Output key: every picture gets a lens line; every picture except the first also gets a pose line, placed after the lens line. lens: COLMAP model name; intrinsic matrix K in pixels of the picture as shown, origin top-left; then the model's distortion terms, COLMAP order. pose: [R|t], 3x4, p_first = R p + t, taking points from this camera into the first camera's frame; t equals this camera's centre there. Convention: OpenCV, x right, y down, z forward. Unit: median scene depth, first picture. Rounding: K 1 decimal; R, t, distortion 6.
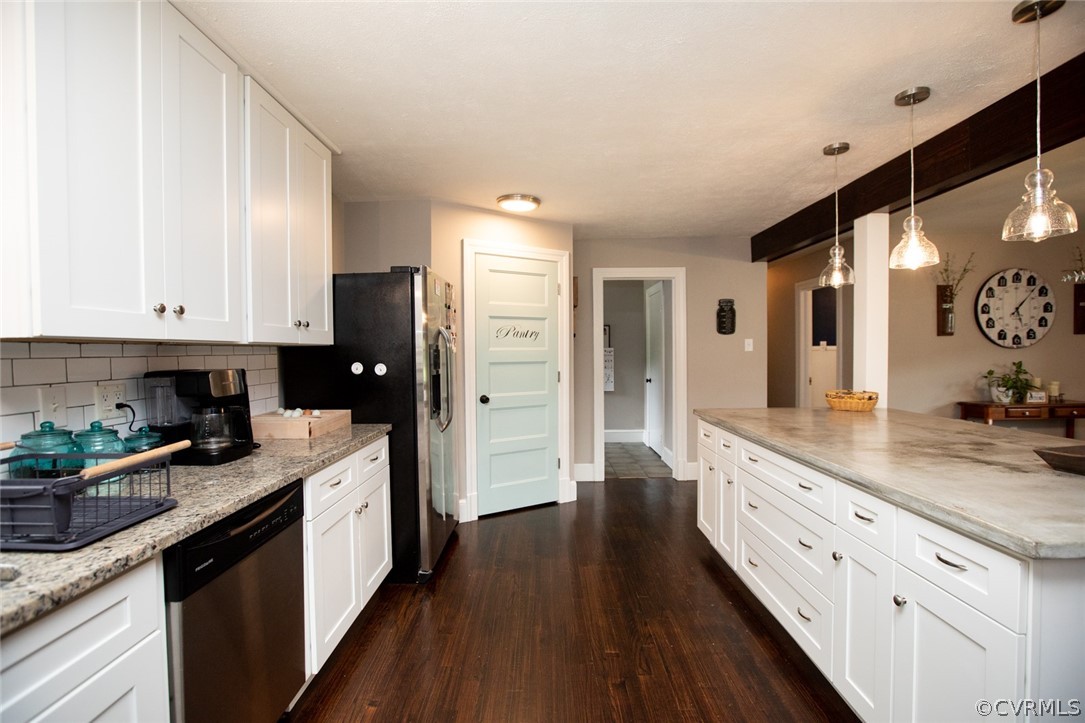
lens RADIAL K [[505.8, 0, 544.2], [0, 505.8, 359.0], [0, 0, 1]] dist [-0.005681, -0.000619]
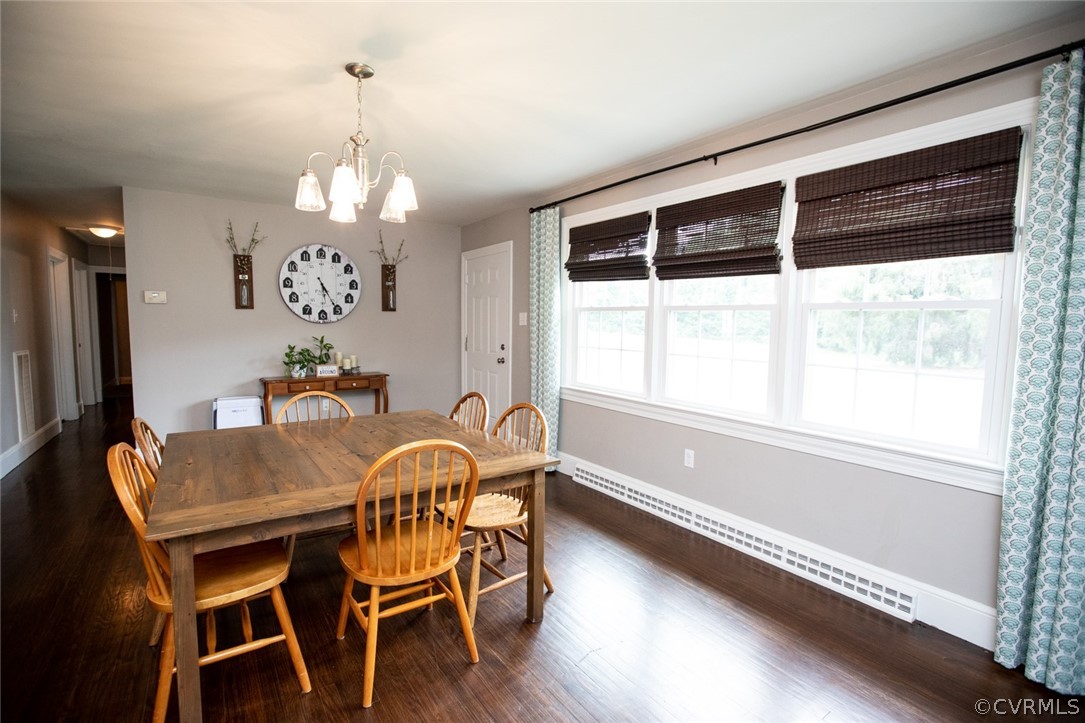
lens RADIAL K [[505.8, 0, 540.3], [0, 505.8, 362.8], [0, 0, 1]] dist [-0.005681, -0.000619]
pose [[0.825494, -0.028052, 0.563714, 0.723178], [-0.007030, 0.998176, 0.059968, -0.005944], [-0.564367, -0.053466, 0.823790, -0.101252]]
